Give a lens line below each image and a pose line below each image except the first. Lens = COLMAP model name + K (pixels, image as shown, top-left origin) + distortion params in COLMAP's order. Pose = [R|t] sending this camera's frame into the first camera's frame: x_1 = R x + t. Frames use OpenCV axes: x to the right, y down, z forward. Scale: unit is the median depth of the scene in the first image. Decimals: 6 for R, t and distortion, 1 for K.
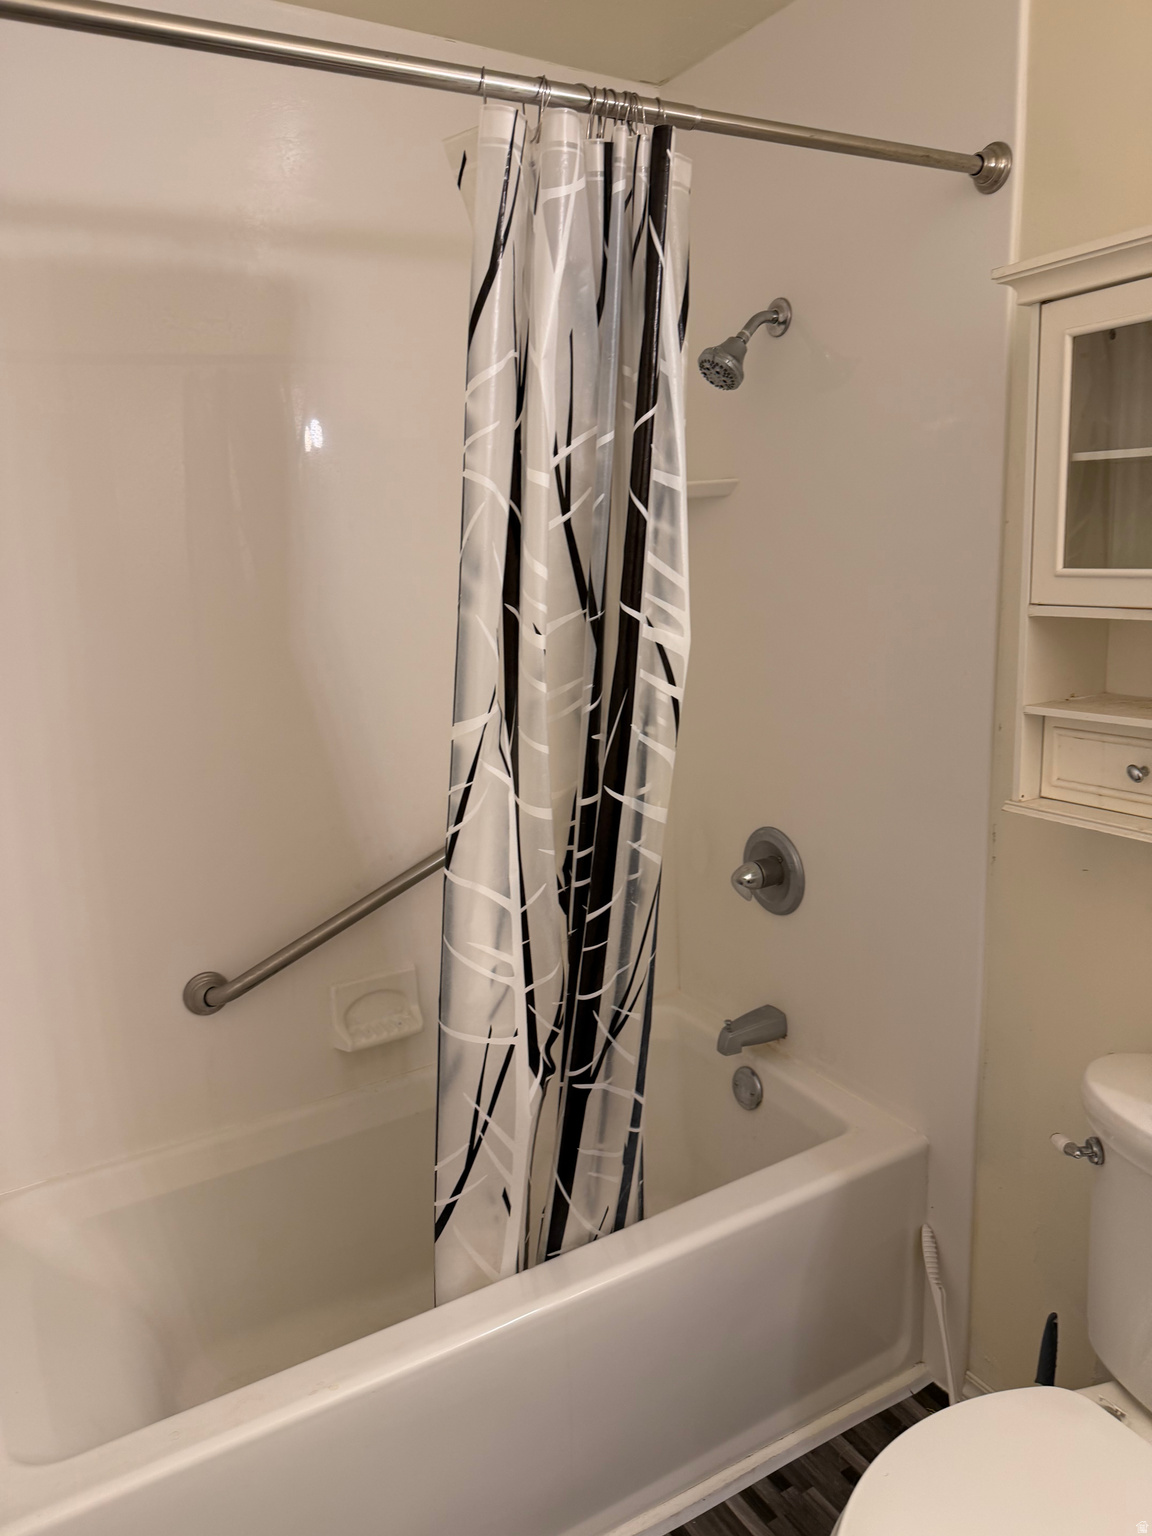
lens RADIAL K [[1091.7, 0, 576.0], [0, 1091.7, 768.0], [0, 0, 1]] dist [-0.005889, 0.004545]
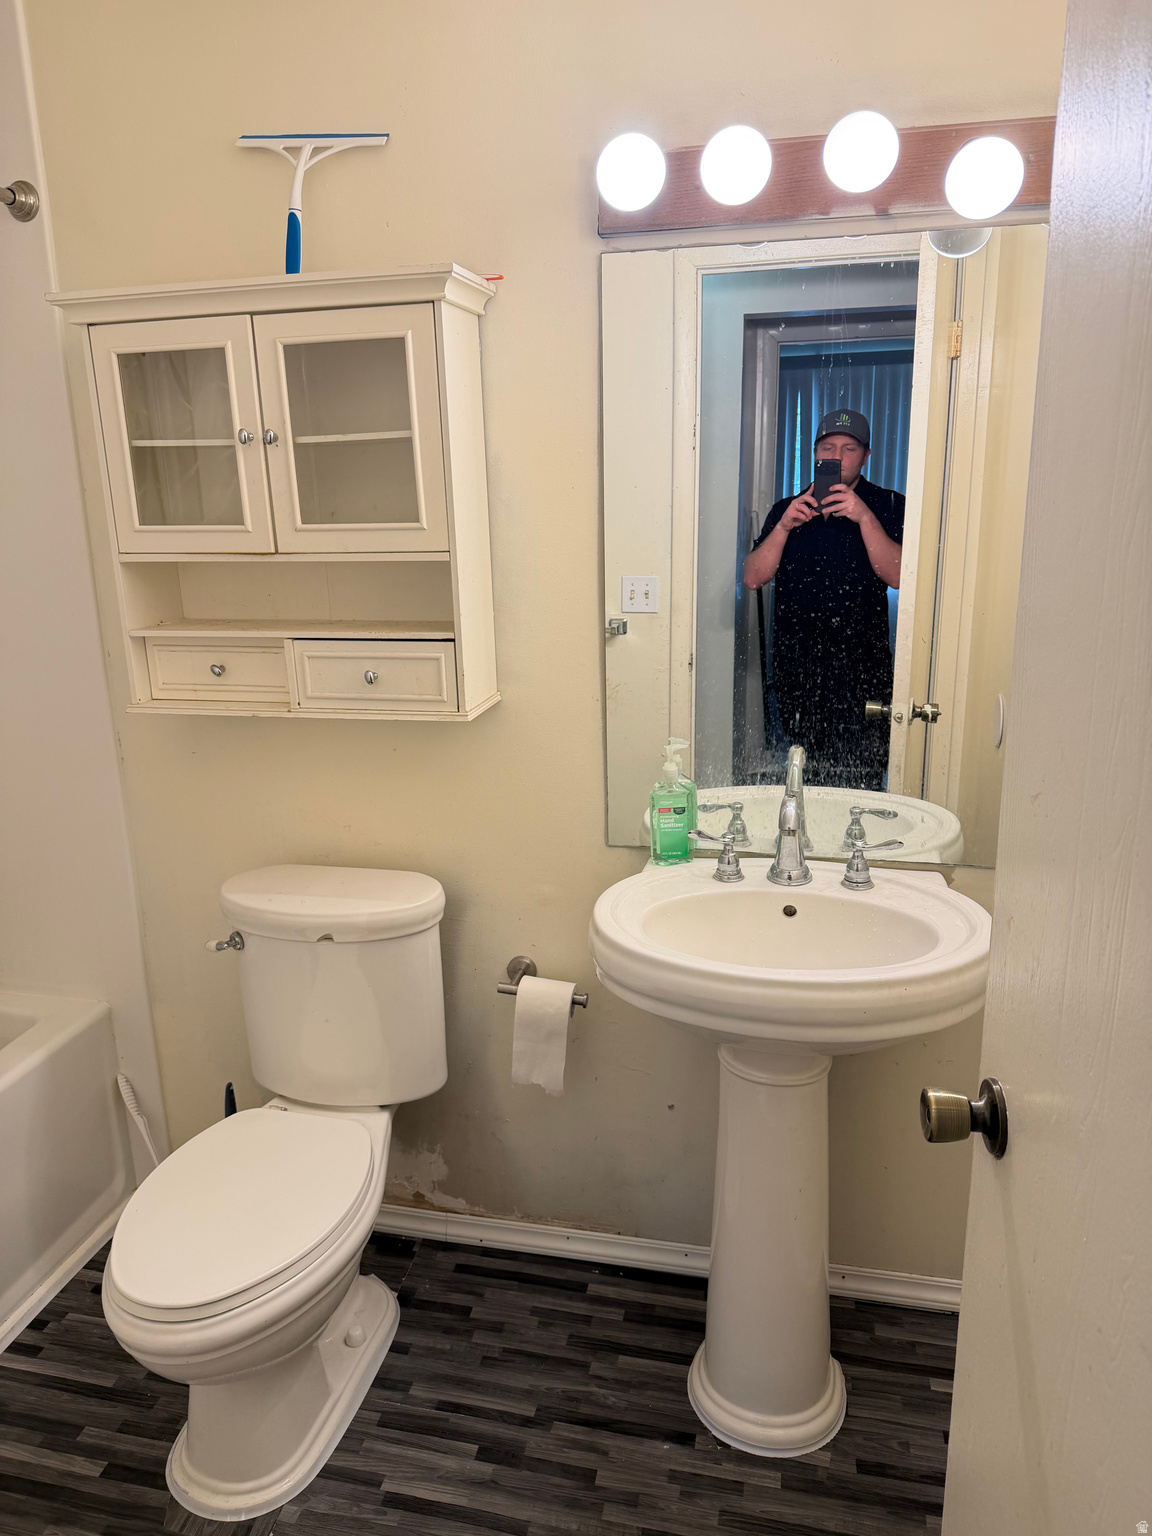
lens RADIAL K [[1056.4, 0, 576.0], [0, 1056.4, 768.0], [0, 0, 1]] dist [0.049532, -0.076104]
pose [[0.682231, -0.169089, 0.711316, -0.158272], [0.143944, 0.984912, 0.096068, 0.058799], [-0.716827, 0.036850, 0.696276, -0.270541]]
